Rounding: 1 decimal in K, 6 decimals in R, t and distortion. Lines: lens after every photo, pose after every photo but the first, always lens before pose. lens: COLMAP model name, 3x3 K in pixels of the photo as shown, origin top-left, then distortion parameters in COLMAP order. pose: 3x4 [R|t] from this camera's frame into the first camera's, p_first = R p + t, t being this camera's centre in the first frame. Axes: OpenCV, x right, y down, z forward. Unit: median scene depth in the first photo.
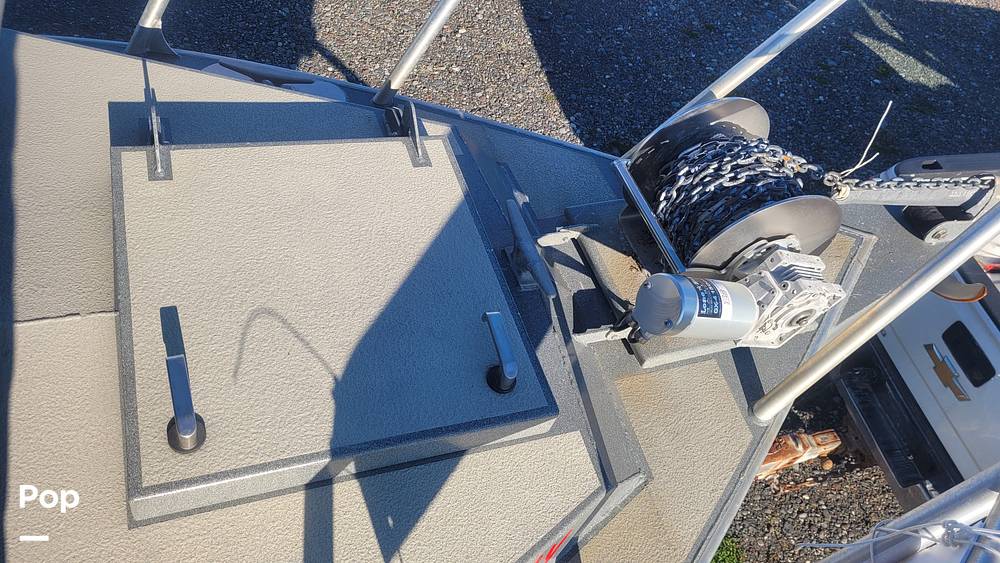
lens RADIAL K [[745.0, 0, 491.6], [0, 745.0, 277.2], [0, 0, 1]] dist [0.045835, -0.047959]
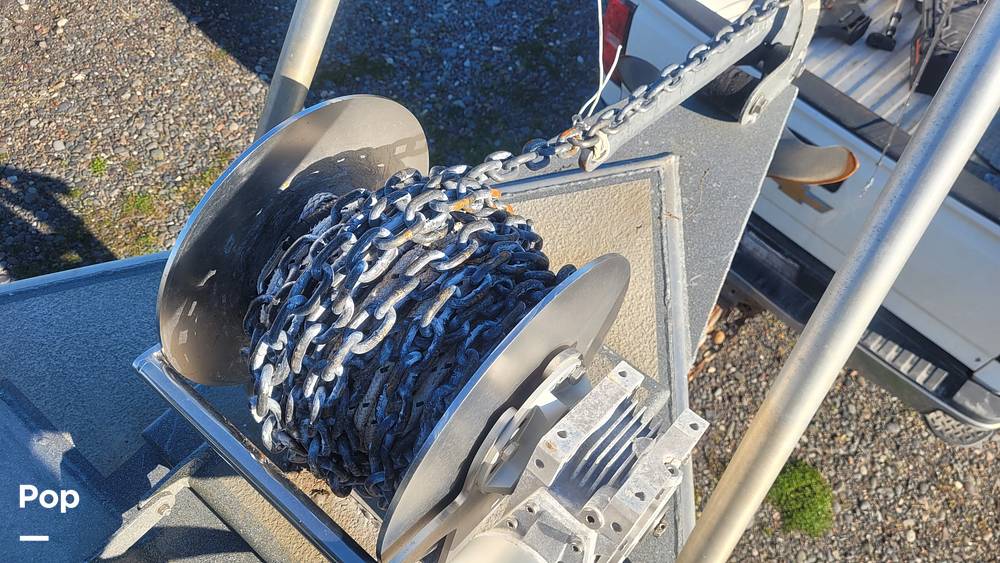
lens RADIAL K [[745.0, 0, 509.7], [0, 745.0, 284.4], [0, 0, 1]] dist [0.045835, -0.047959]
pose [[0.851335, -0.499563, 0.160204, 0.298509], [0.466977, 0.860759, 0.202550, -0.177827], [-0.239084, -0.097627, 0.966079, 0.525212]]
